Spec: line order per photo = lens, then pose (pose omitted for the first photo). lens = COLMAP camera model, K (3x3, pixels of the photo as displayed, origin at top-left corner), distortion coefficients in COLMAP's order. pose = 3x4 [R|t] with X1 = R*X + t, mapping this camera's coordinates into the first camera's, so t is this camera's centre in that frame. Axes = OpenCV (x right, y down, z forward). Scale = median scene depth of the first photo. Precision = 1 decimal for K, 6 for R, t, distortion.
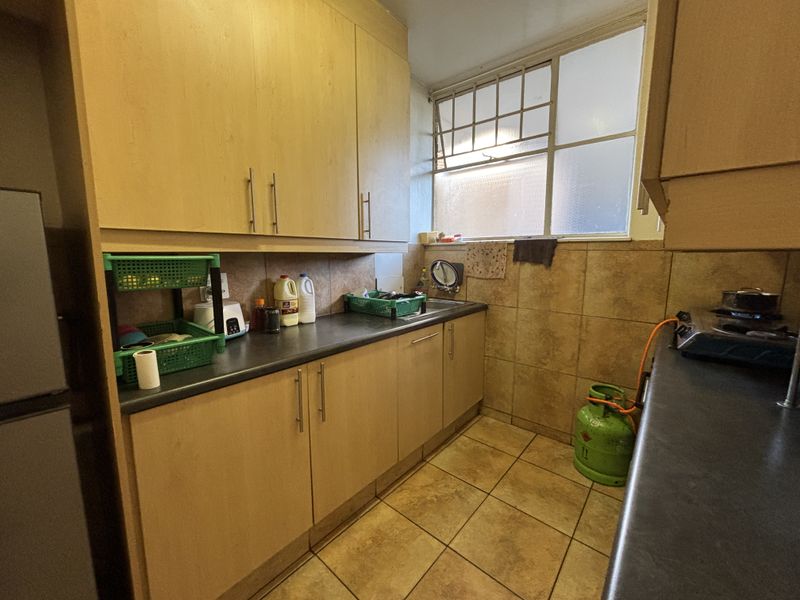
lens RADIAL K [[320.9, 0, 402.2], [0, 320.9, 298.8], [0, 0, 1]] dist [0.000698, -0.000834]
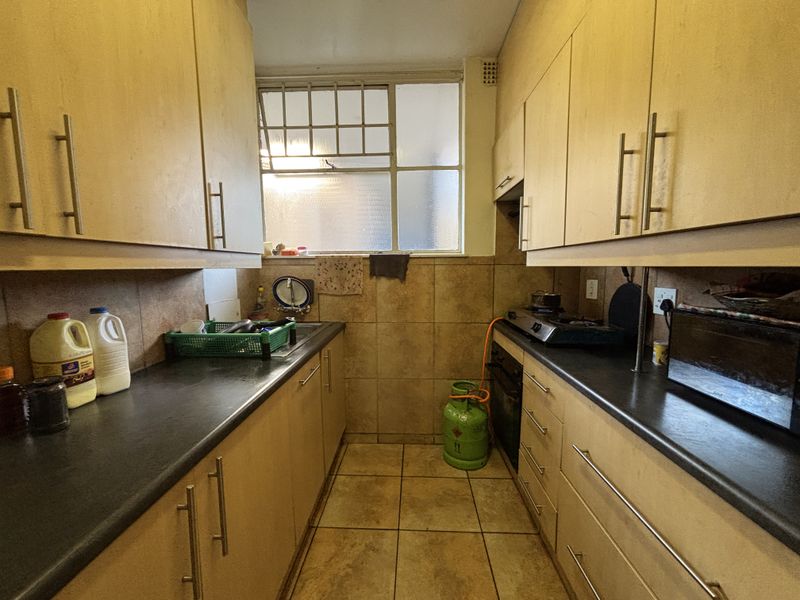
lens RADIAL K [[320.9, 0, 399.3], [0, 320.9, 298.2], [0, 0, 1]] dist [0.000698, -0.000834]
pose [[0.784409, -0.068083, 0.616496, -0.210306], [0.095311, 0.995383, -0.011344, -0.032430], [-0.612877, 0.067657, 0.787276, 0.199166]]
